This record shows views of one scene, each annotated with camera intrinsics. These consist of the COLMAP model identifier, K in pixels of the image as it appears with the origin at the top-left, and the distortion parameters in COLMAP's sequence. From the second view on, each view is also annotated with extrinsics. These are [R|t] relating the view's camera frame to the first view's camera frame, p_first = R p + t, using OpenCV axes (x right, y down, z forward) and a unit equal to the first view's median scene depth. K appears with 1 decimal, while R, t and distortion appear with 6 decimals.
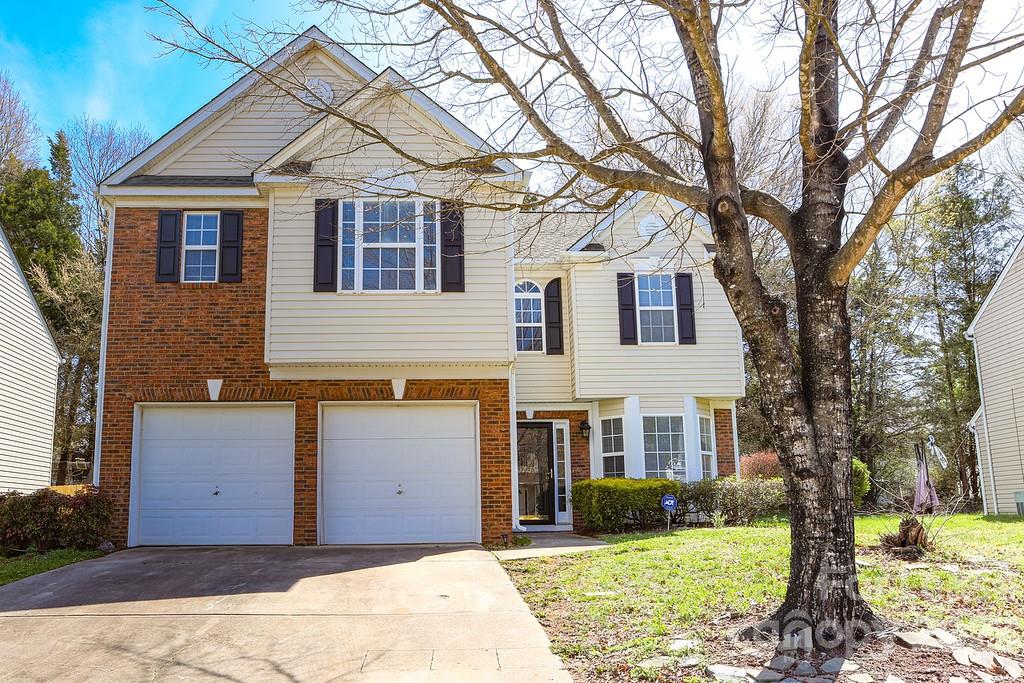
lens RADIAL K [[819.1, 0, 468.0], [0, 819.1, 377.7], [0, 0, 1]] dist [-0.061870, 0.003392]
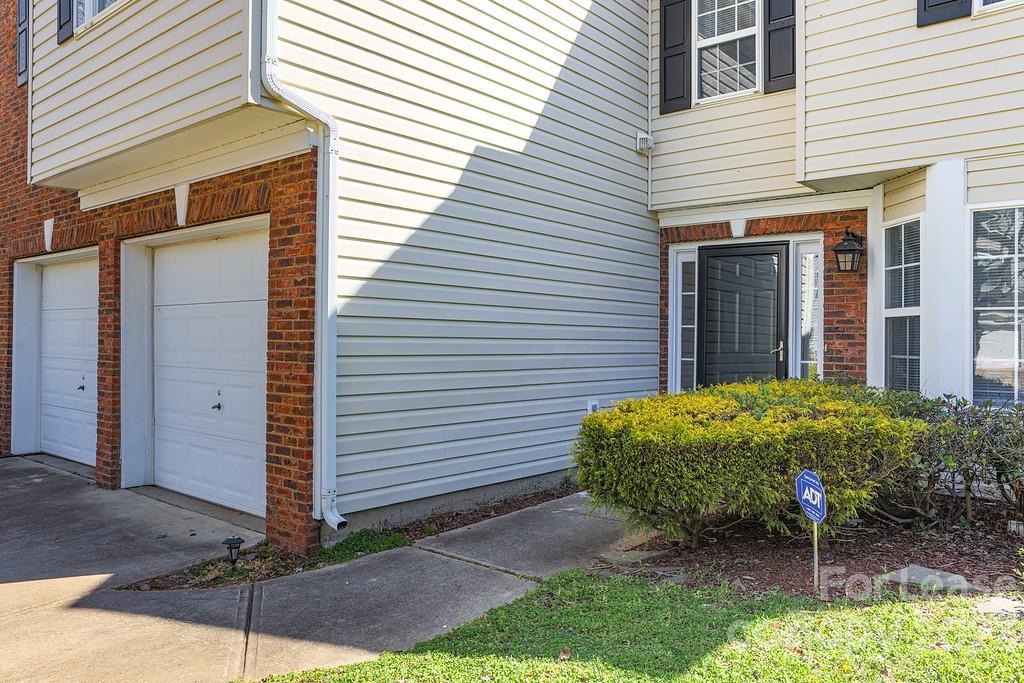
lens RADIAL K [[761.1, 0, 512.0], [0, 761.1, 341.5], [0, 0, 1]] dist [-0.081609, 0.082306]
pose [[0.738540, 0.021202, -0.673876, 0.373251], [0.092376, 0.986897, 0.132291, 0.053579], [0.667851, -0.159952, 0.726904, 0.781485]]
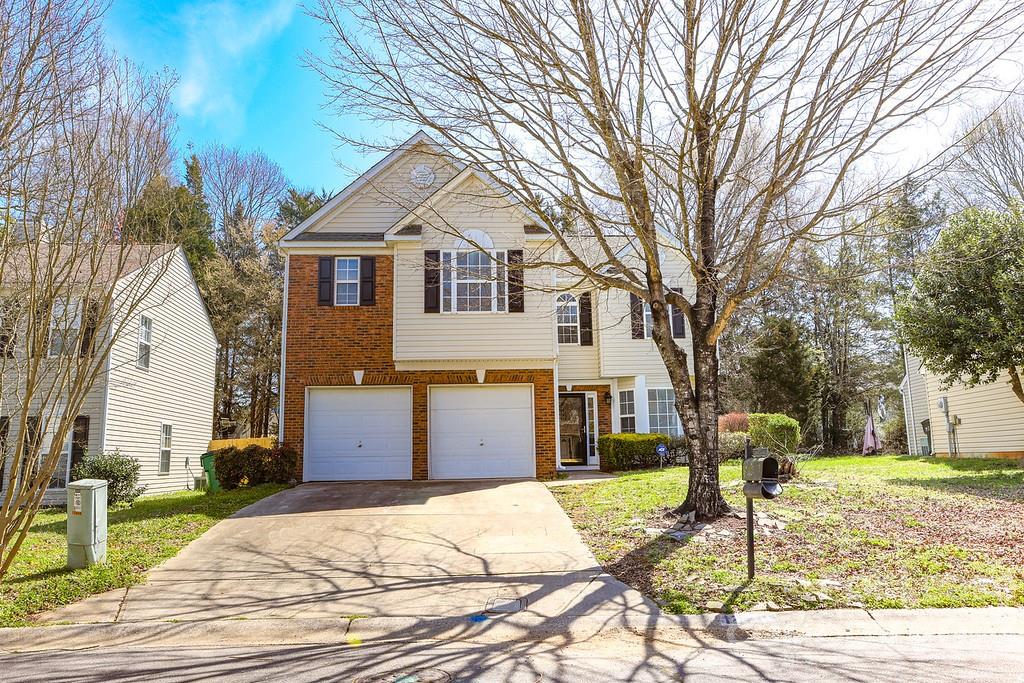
lens RADIAL K [[717.2, 0, 539.3], [0, 717.2, 330.6], [0, 0, 1]] dist [-0.075580, 0.000356]
pose [[0.999679, -0.004822, 0.024886, -0.008835], [0.005130, 0.999911, -0.012327, -0.053062], [-0.024824, 0.012451, 0.999614, -0.324969]]
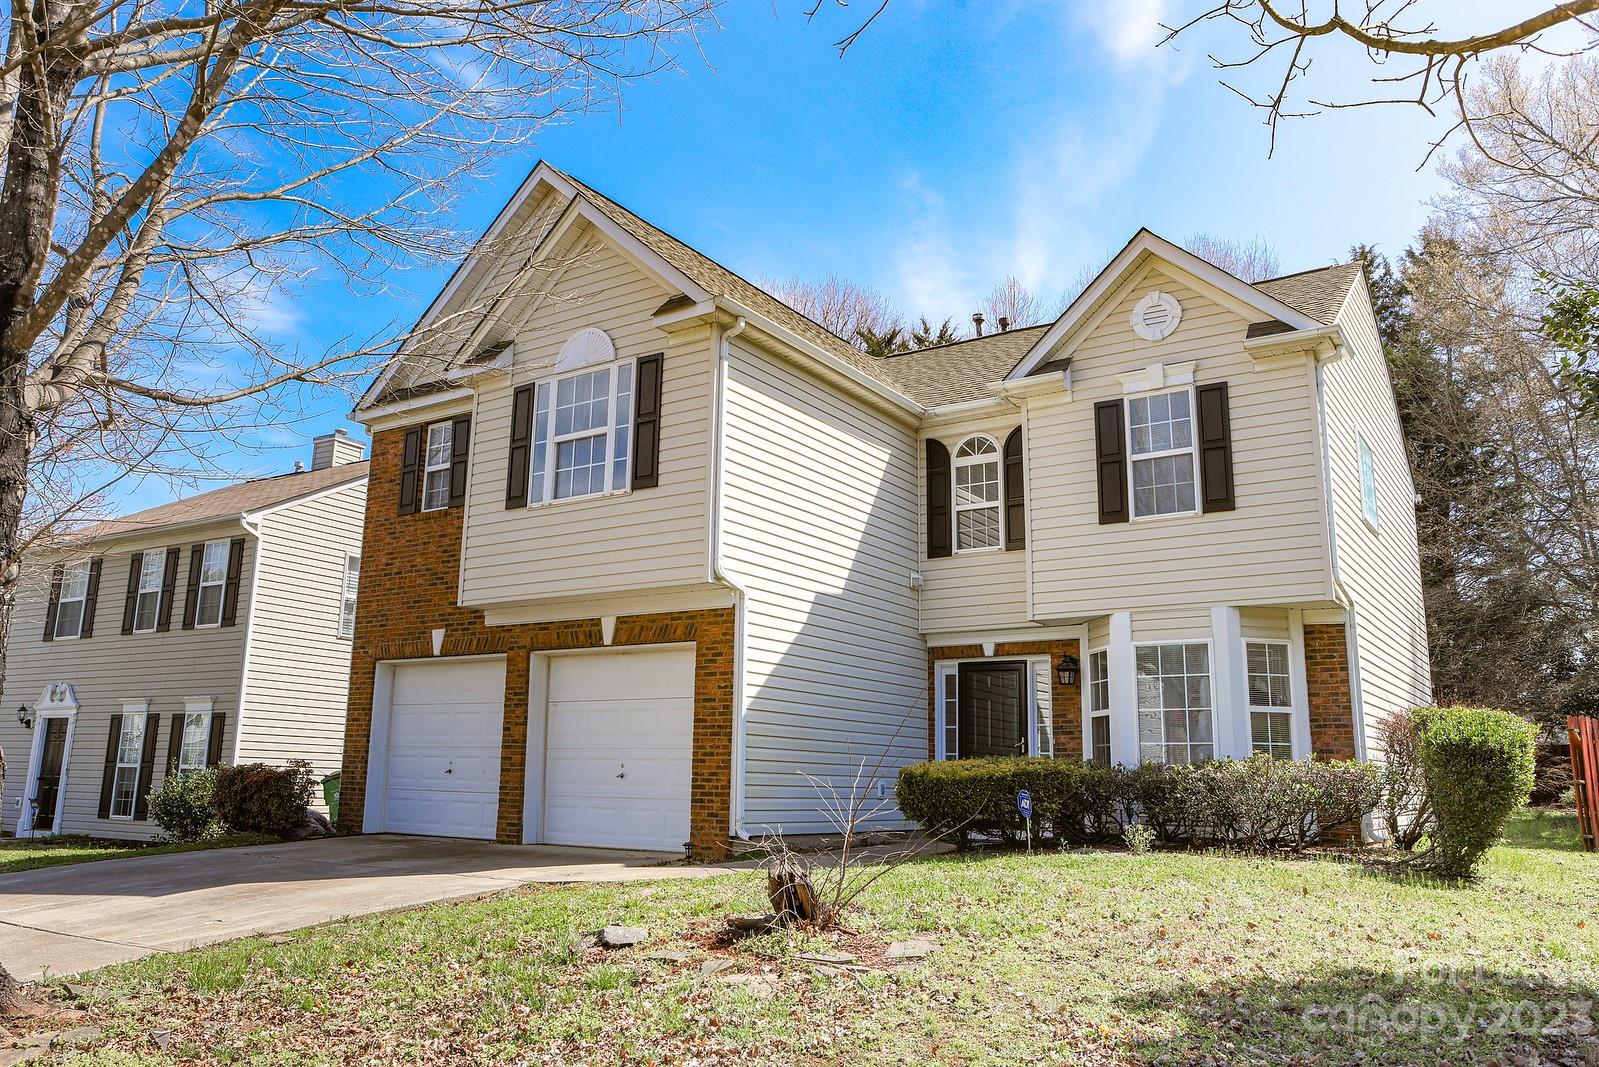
lens RADIAL K [[1188.5, 0, 799.5], [0, 1188.5, 533.5], [0, 0, 1]] dist [-0.081609, 0.082306]
pose [[0.814776, -0.093860, -0.572128, 0.648056], [0.068616, 0.995484, -0.065595, 0.008723], [0.575701, 0.014188, 0.817537, 0.245070]]
